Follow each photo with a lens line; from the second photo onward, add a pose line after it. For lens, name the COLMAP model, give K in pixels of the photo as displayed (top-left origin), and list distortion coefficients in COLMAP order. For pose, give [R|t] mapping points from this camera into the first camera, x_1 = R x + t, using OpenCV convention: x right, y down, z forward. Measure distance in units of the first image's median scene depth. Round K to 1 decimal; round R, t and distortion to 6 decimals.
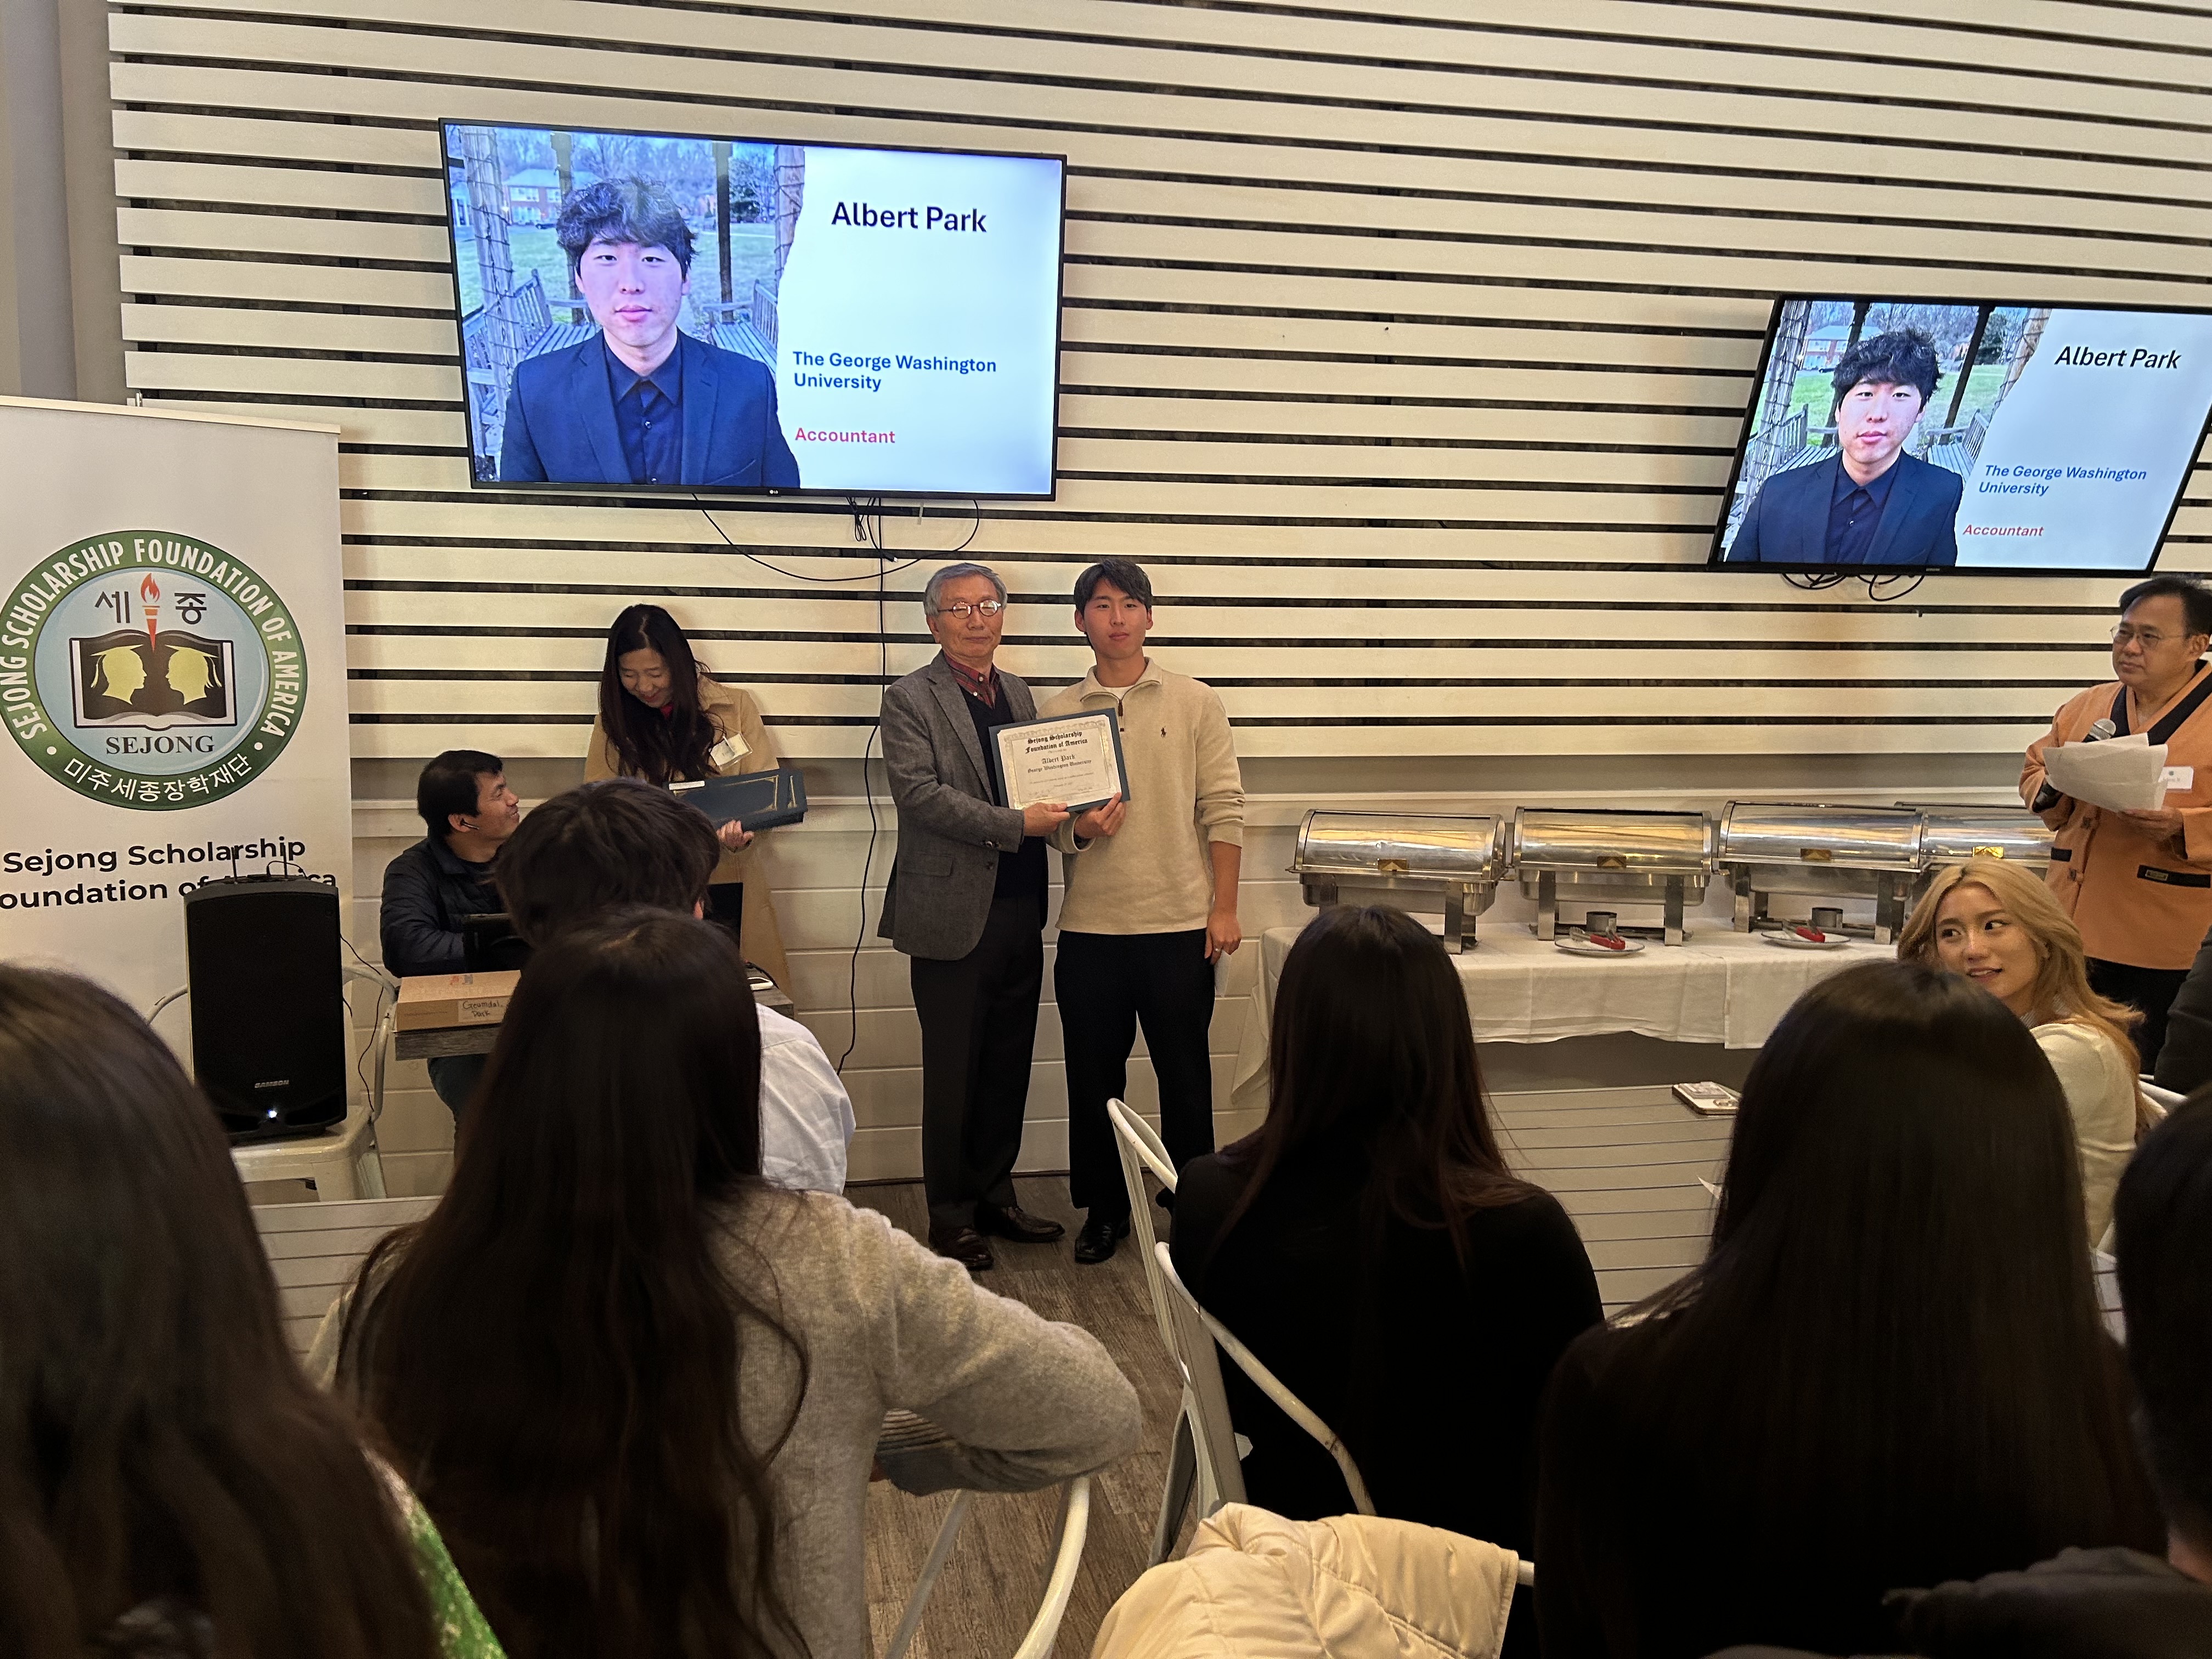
lens RADIAL K [[1892.2, 0, 1153.9], [0, 1892.2, 824.3], [0, 0, 1]] dist [0.070156, -0.007503]
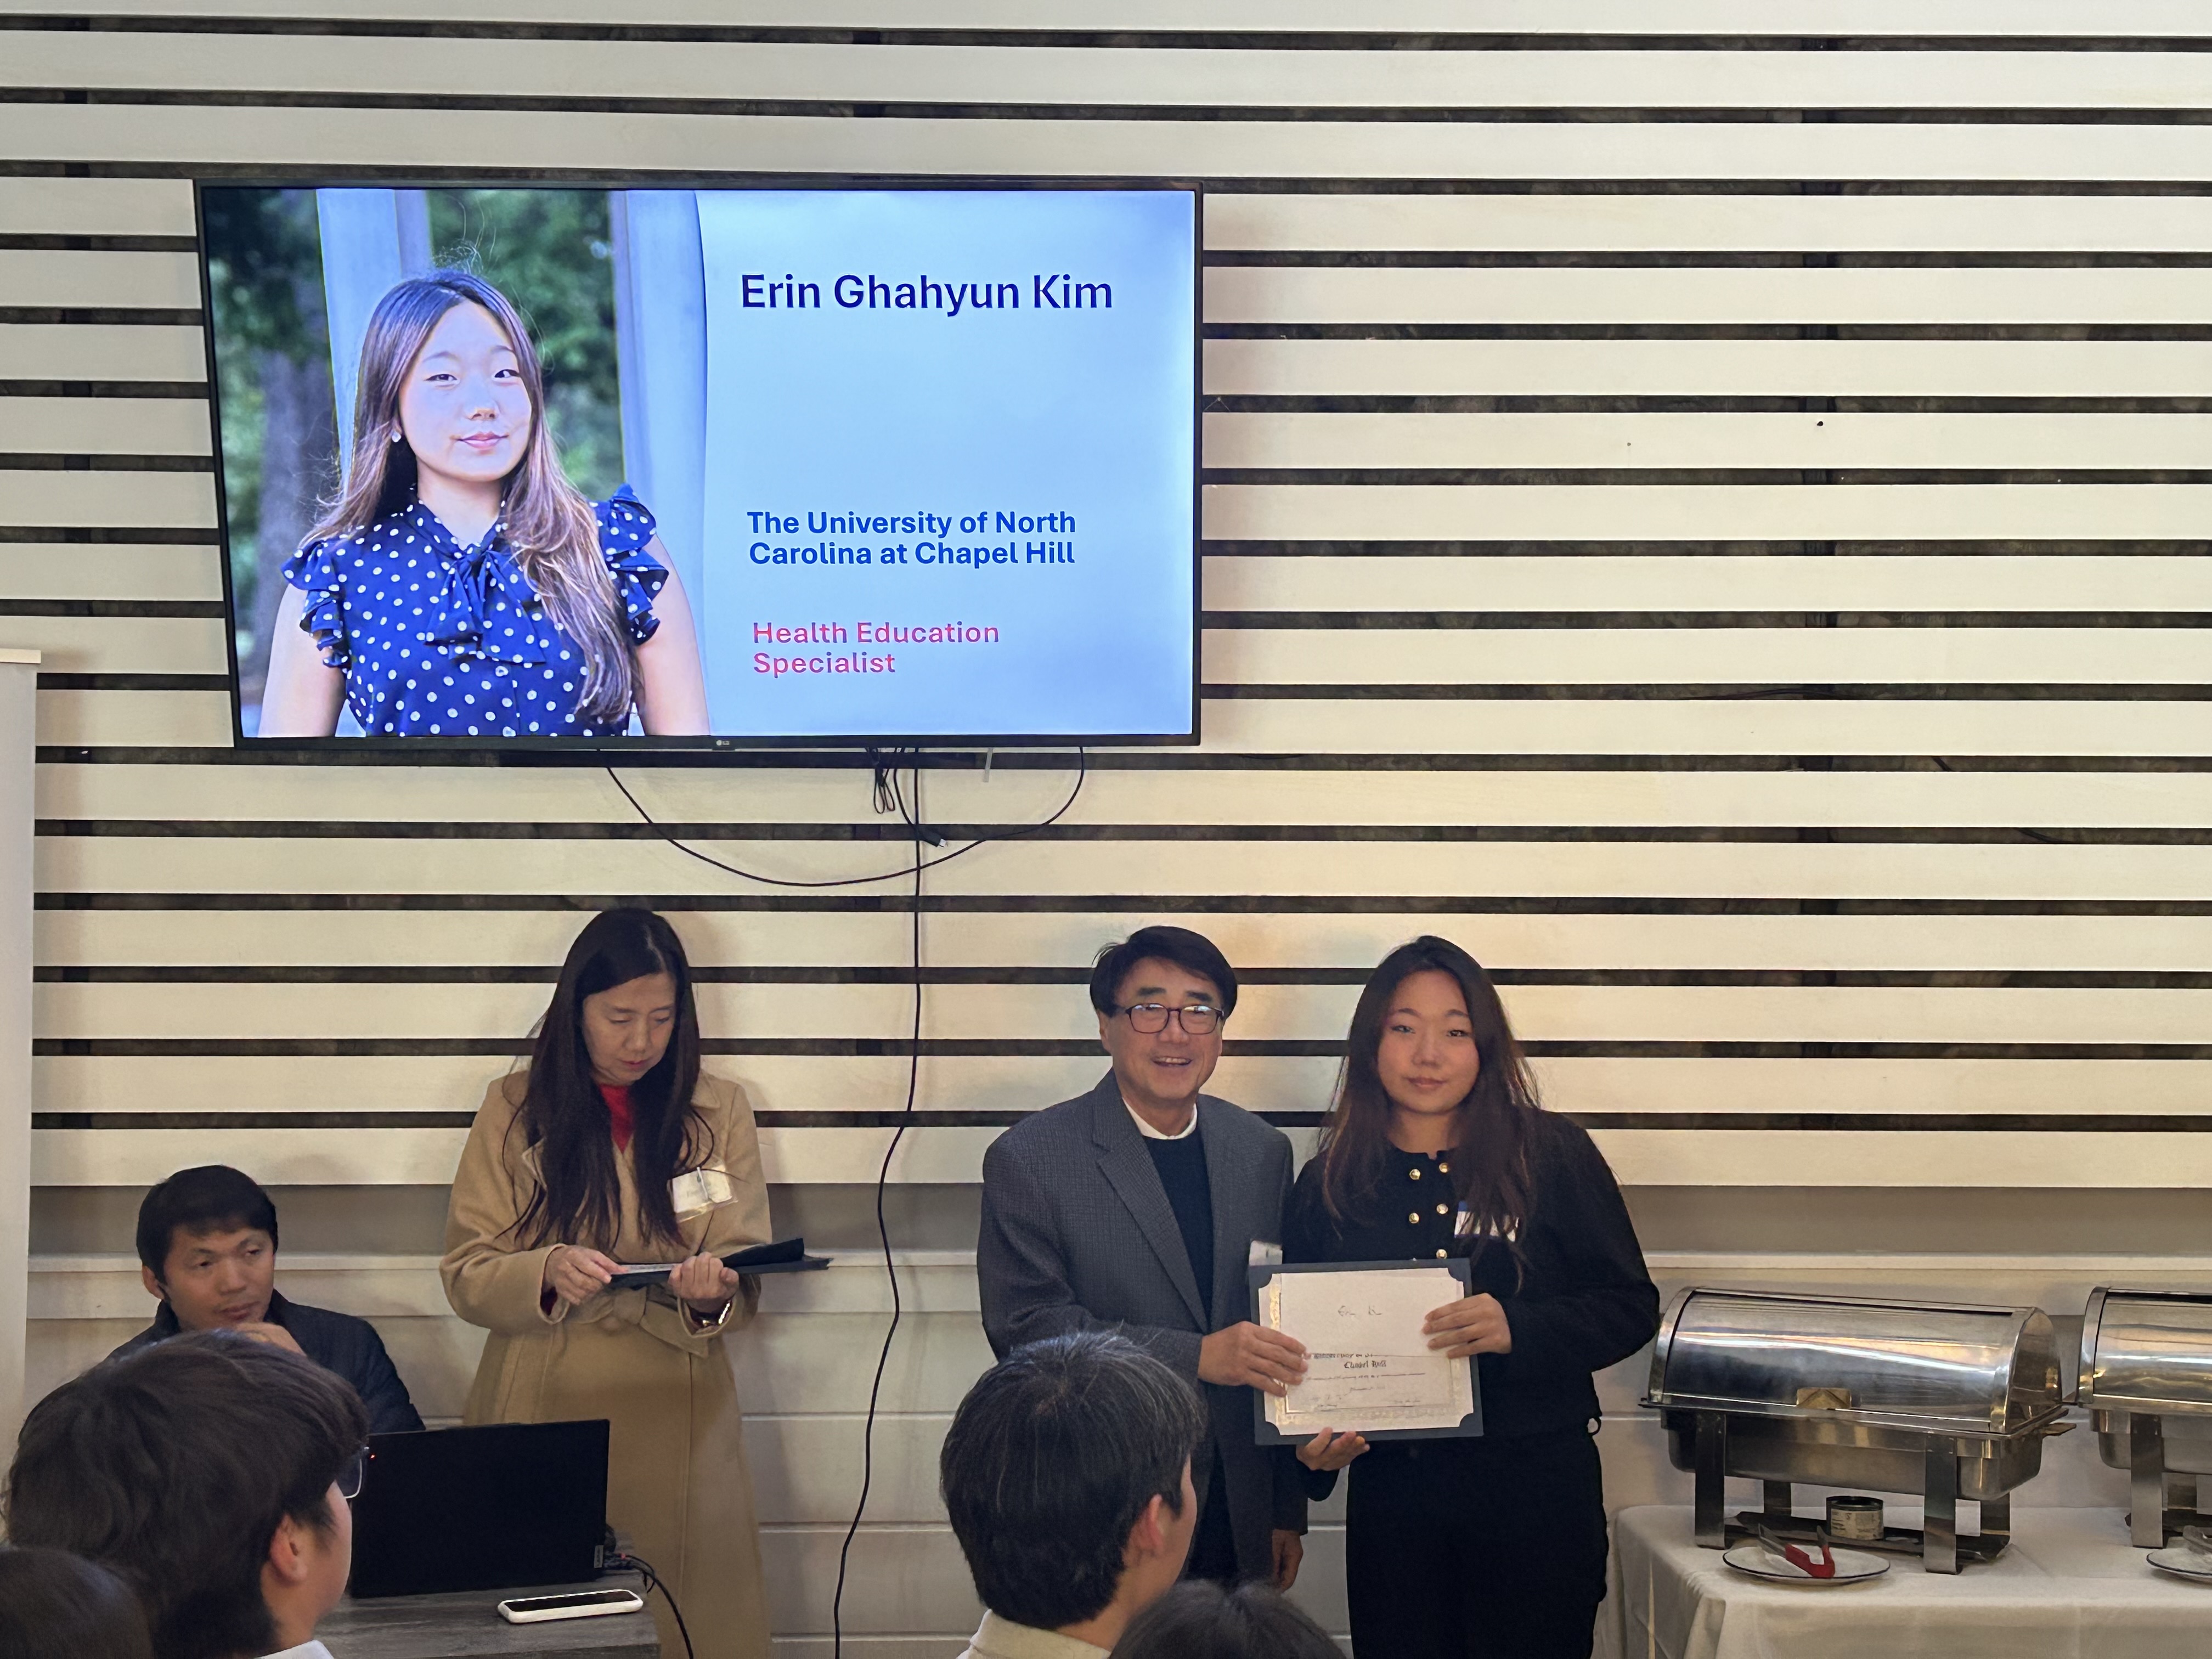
lens RADIAL K [[3298.0, 0, 1144.2], [0, 3298.0, 825.7], [0, 0, 1]] dist [0.120526, 0.000000]
pose [[0.980191, -0.016755, -0.197343, 0.124473], [-0.011747, 0.989743, -0.142376, -0.001415], [0.197704, 0.141874, 0.969941, 0.029647]]
